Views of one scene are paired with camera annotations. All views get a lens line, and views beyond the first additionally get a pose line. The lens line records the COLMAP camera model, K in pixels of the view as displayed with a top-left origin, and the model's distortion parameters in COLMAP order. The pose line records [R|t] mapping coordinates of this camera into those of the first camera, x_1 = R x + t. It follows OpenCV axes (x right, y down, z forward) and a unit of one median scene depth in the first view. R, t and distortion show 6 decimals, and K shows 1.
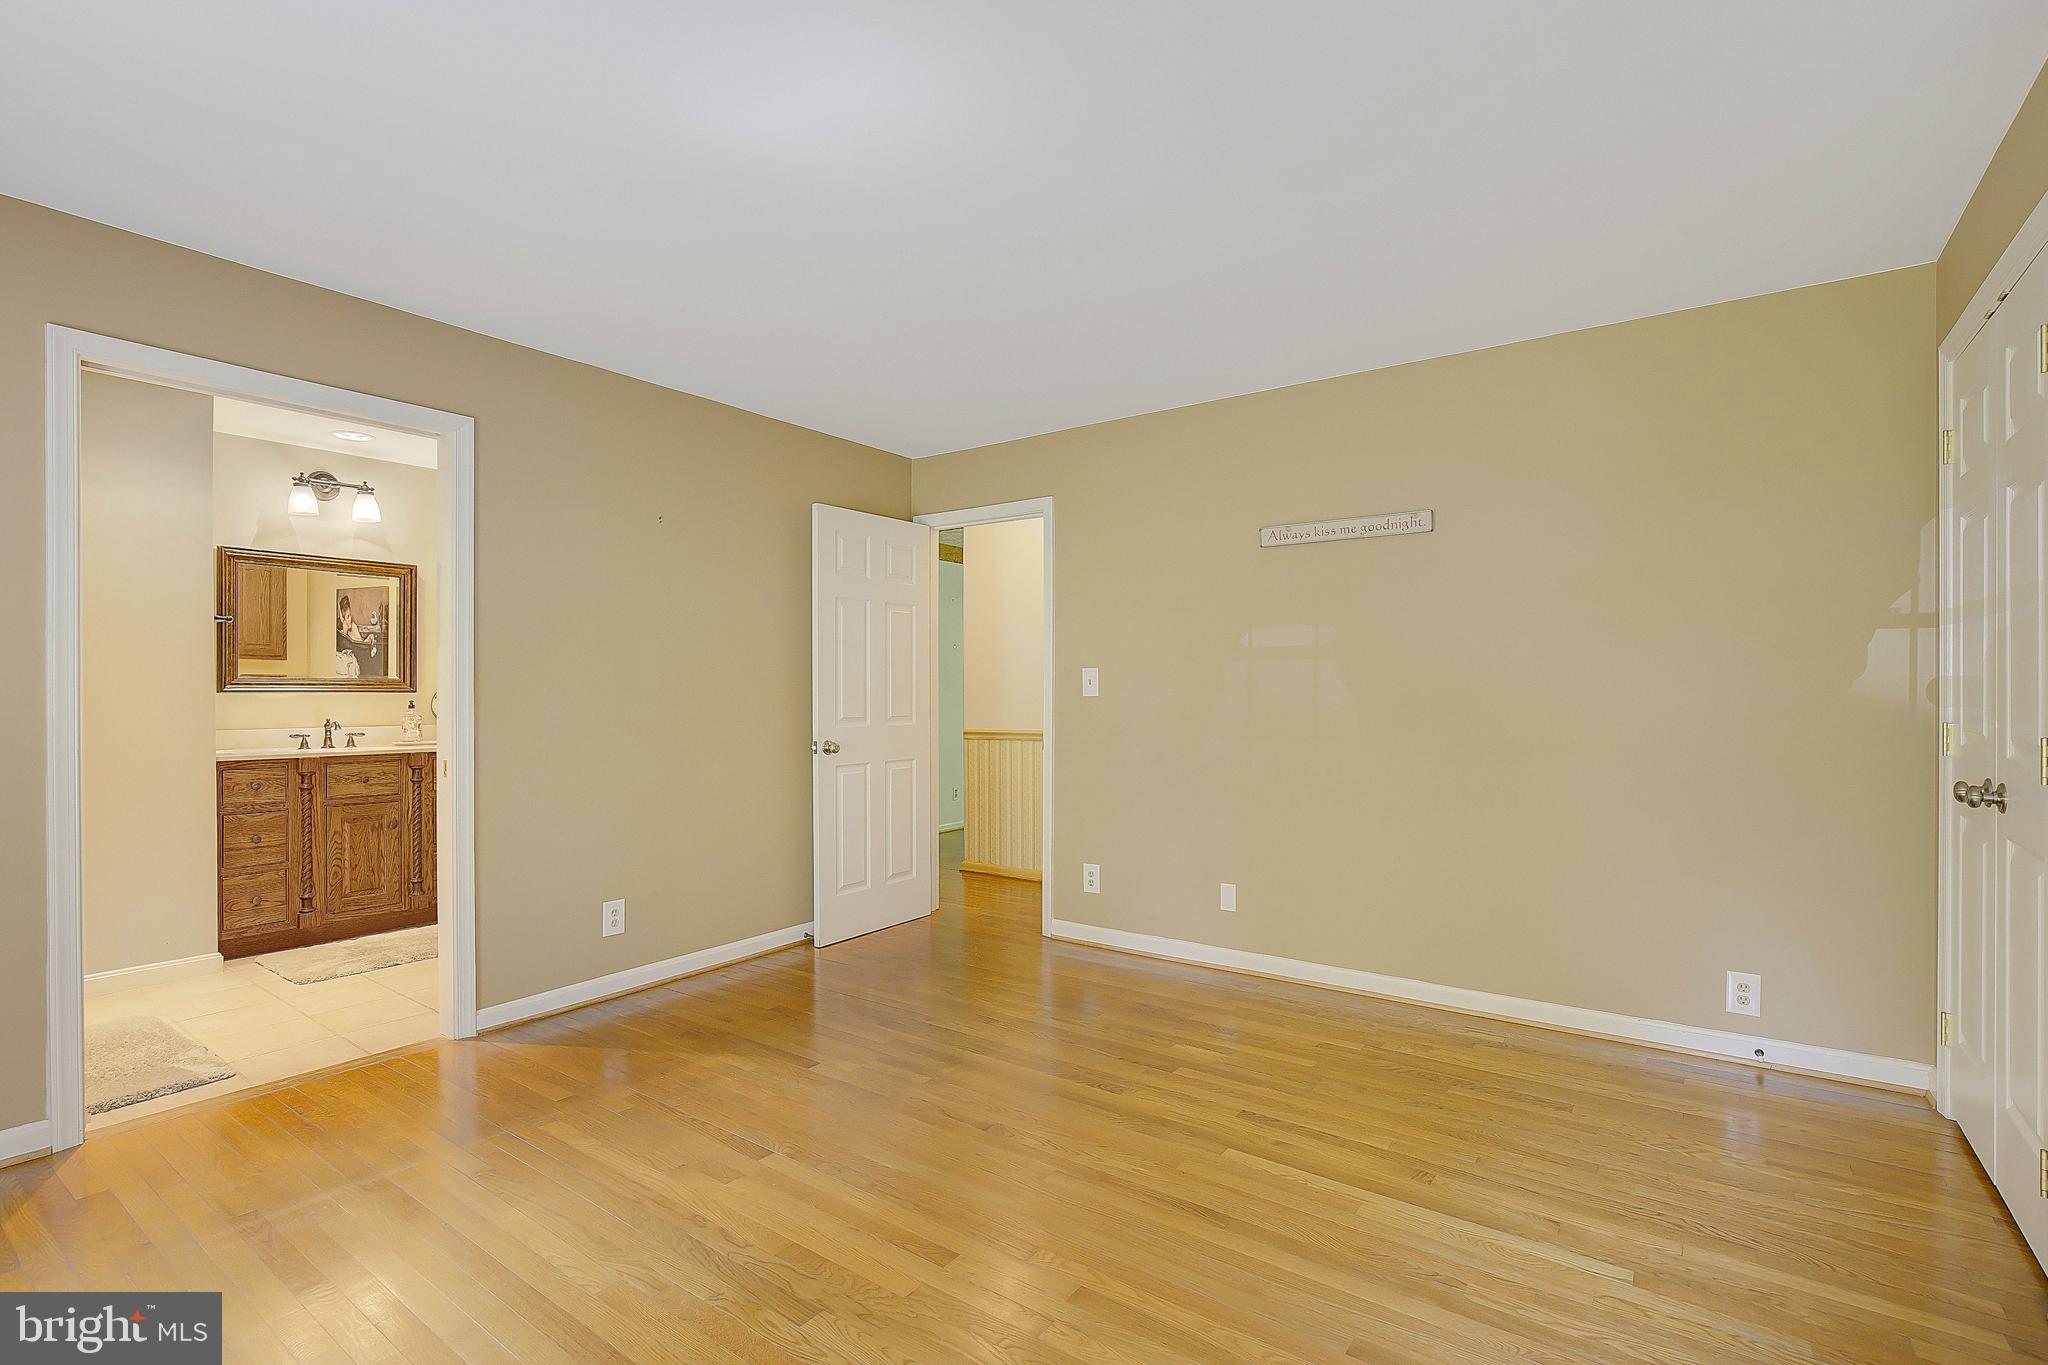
lens RADIAL K [[954.6, 0, 1041.8], [0, 954.6, 700.5], [0, 0, 1]] dist [-0.017968, 0.007658]
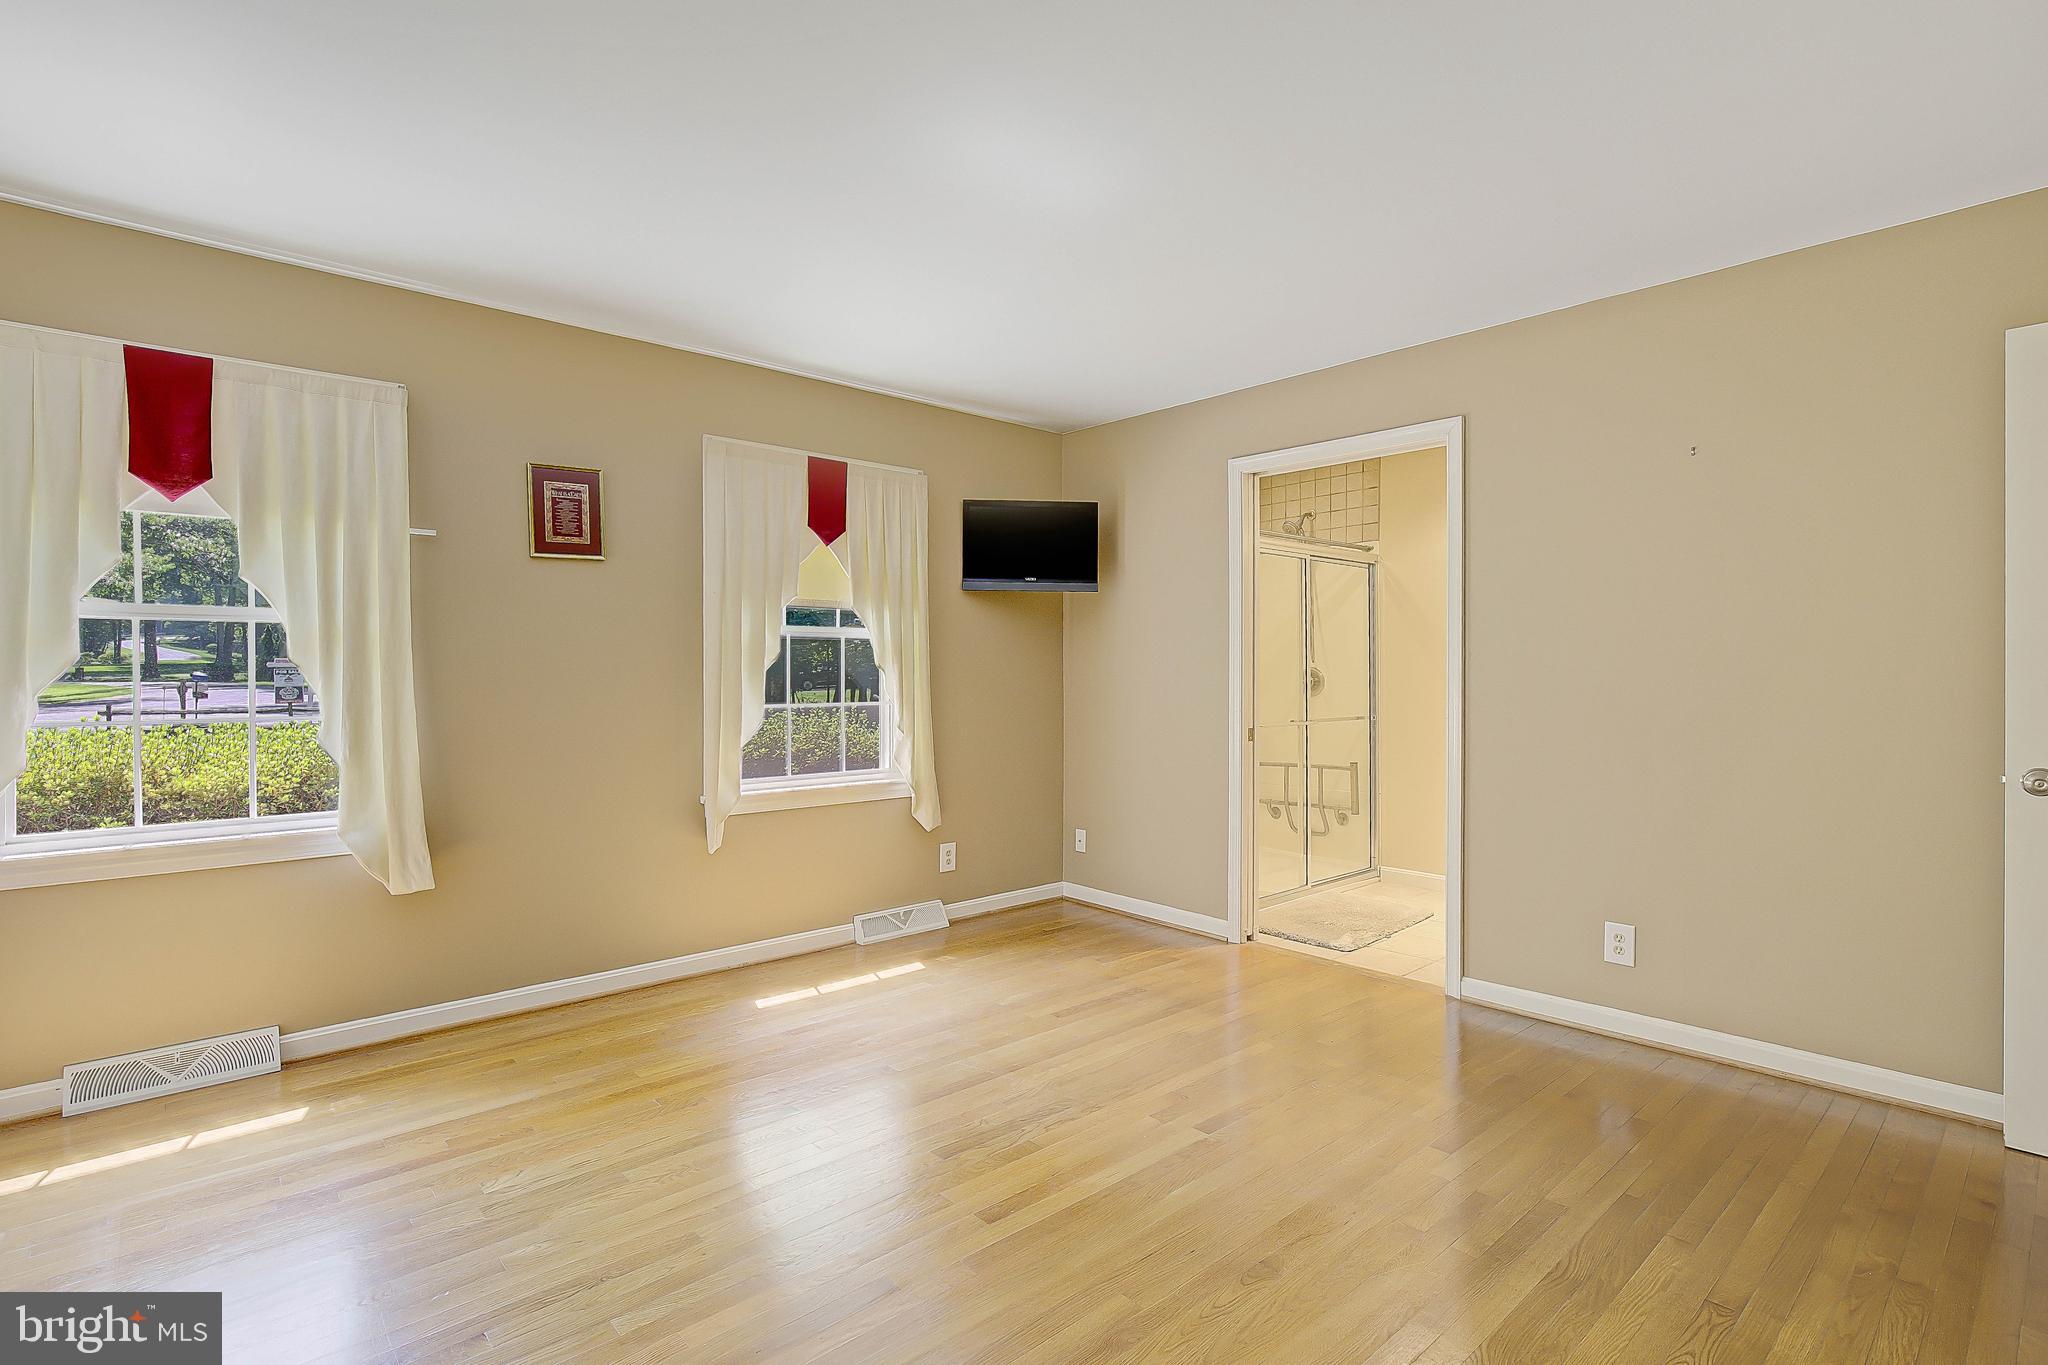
lens RADIAL K [[954.6, 0, 1016.6], [0, 954.6, 680.6], [0, 0, 1]] dist [-0.017968, 0.007658]
pose [[-0.221639, 0.014095, -0.975027, 0.530434], [-0.005816, 0.999859, 0.015777, -0.015834], [0.975111, 0.009168, -0.221526, 0.729564]]
